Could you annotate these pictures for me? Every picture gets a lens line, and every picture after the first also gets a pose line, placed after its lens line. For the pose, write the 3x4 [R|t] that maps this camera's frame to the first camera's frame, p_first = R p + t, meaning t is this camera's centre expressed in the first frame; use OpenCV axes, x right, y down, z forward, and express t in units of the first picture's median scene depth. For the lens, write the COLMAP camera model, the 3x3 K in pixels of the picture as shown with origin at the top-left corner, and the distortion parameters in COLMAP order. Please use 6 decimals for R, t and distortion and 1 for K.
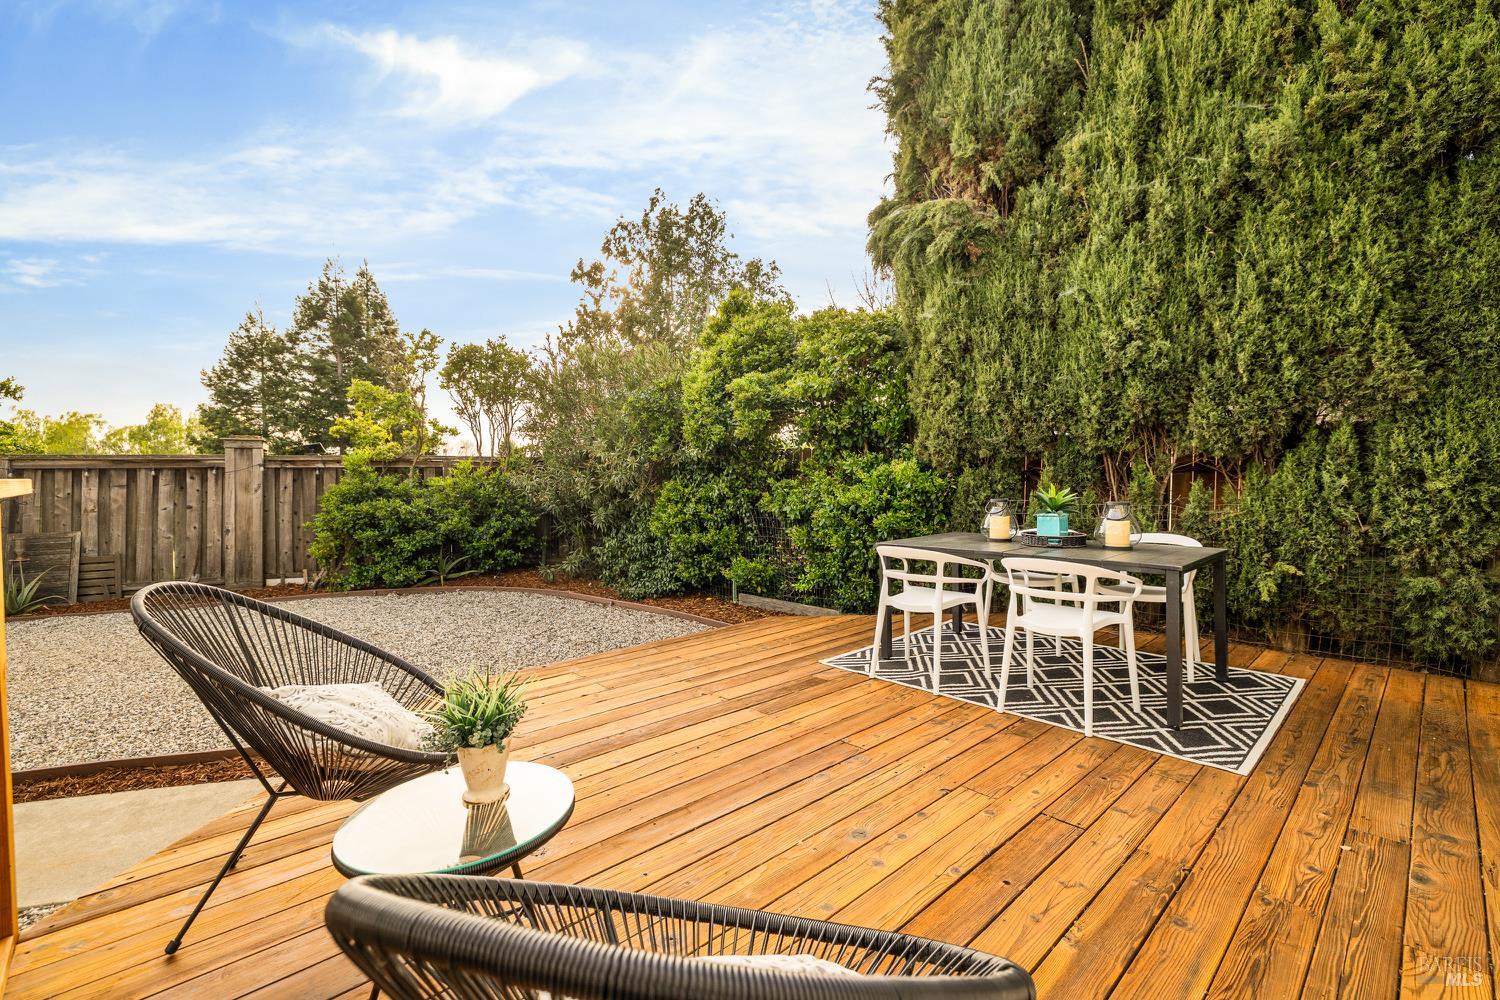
lens RADIAL K [[639.1, 0, 735.4], [0, 639.1, 499.5], [0, 0, 1]] dist [-0.002670, 0.000206]
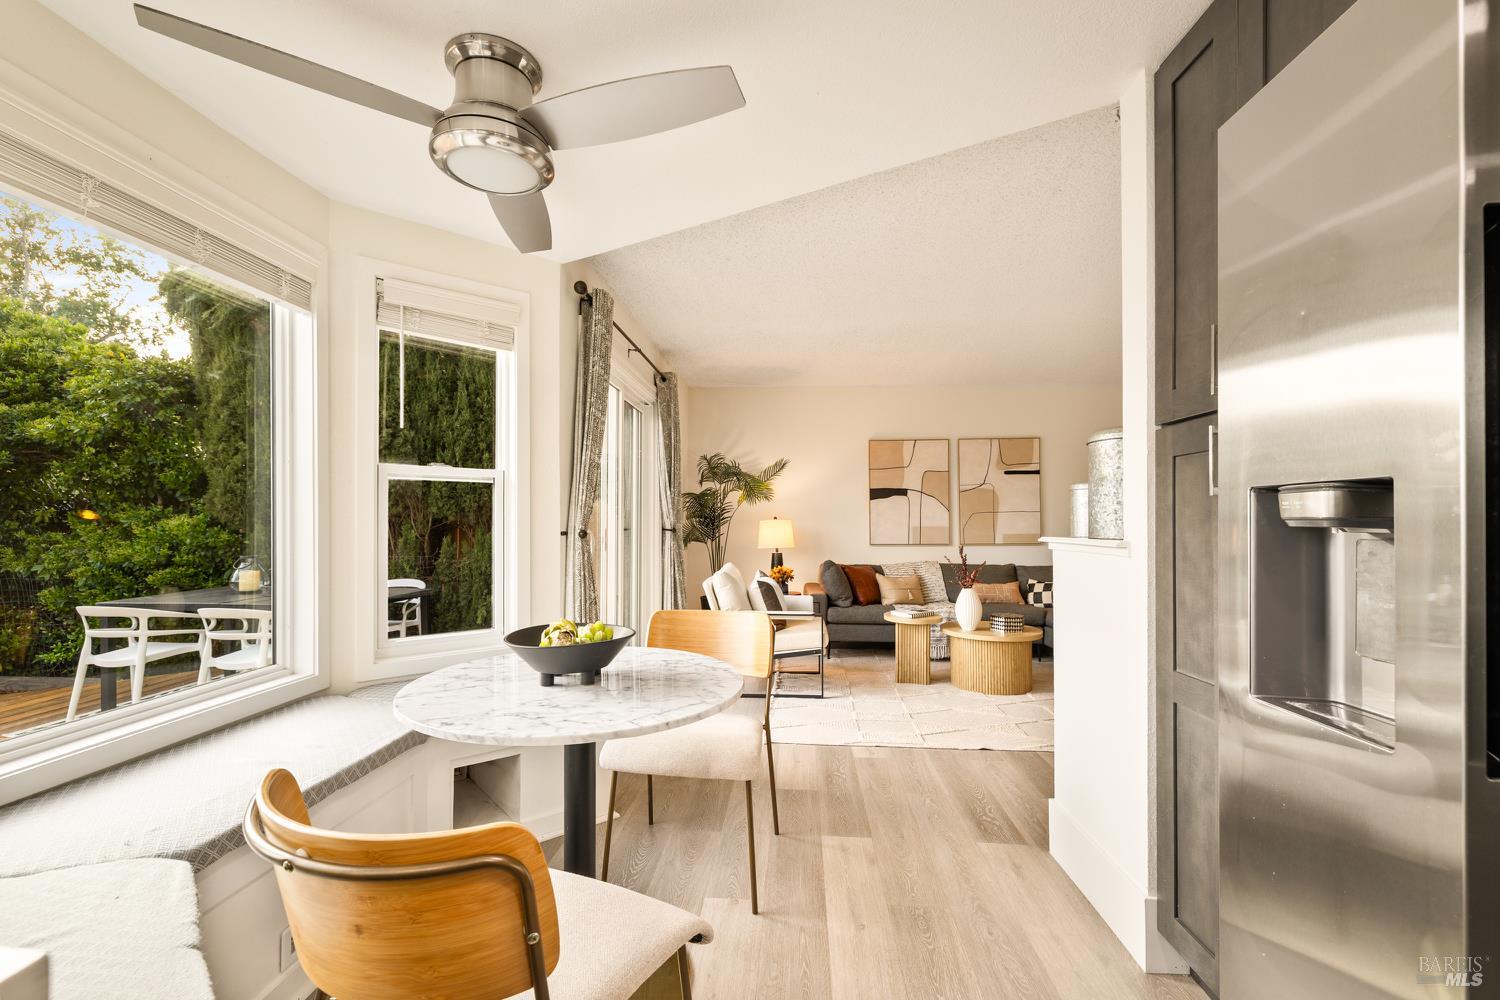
lens RADIAL K [[662.3, 0, 746.9], [0, 662.3, 508.5], [0, 0, 1]] dist [-0.001431, 0.001331]
pose [[0.720449, 0.024194, 0.693086, 0.208517], [0.013023, 0.998743, -0.048401, -0.013890], [-0.693386, 0.043897, 0.719228, -0.400292]]
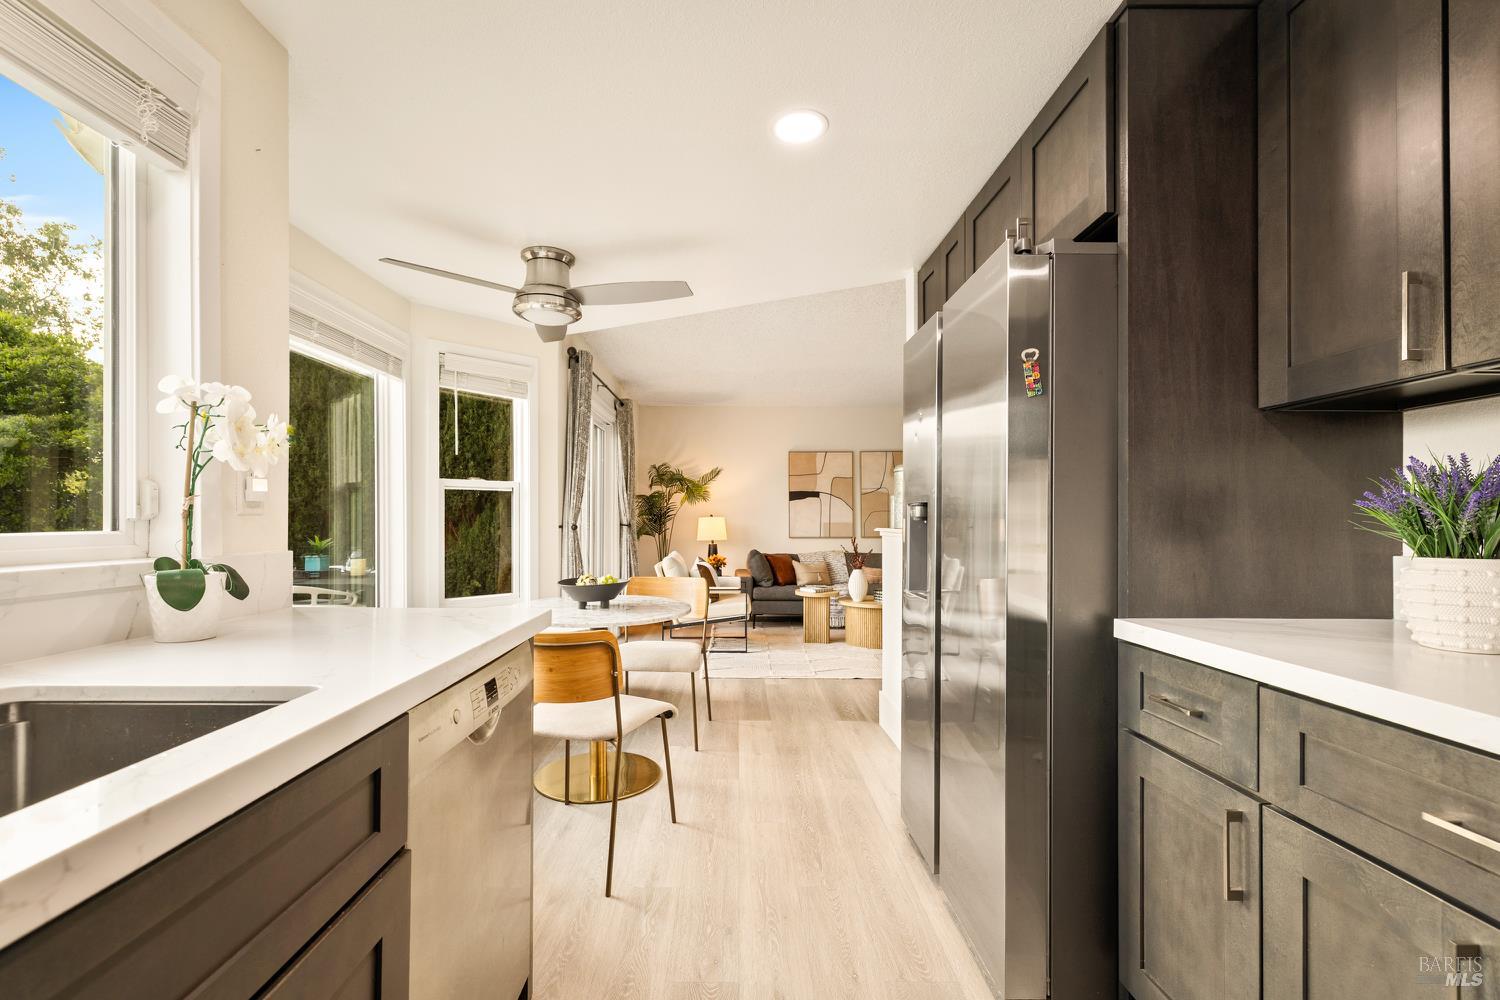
lens RADIAL K [[639.1, 0, 737.5], [0, 639.1, 513.4], [0, 0, 1]] dist [-0.002670, 0.000206]
pose [[0.662045, 0.016952, 0.749272, 0.034101], [0.015010, 0.999244, -0.035870, -0.006452], [-0.749313, 0.034994, 0.661290, -0.572557]]
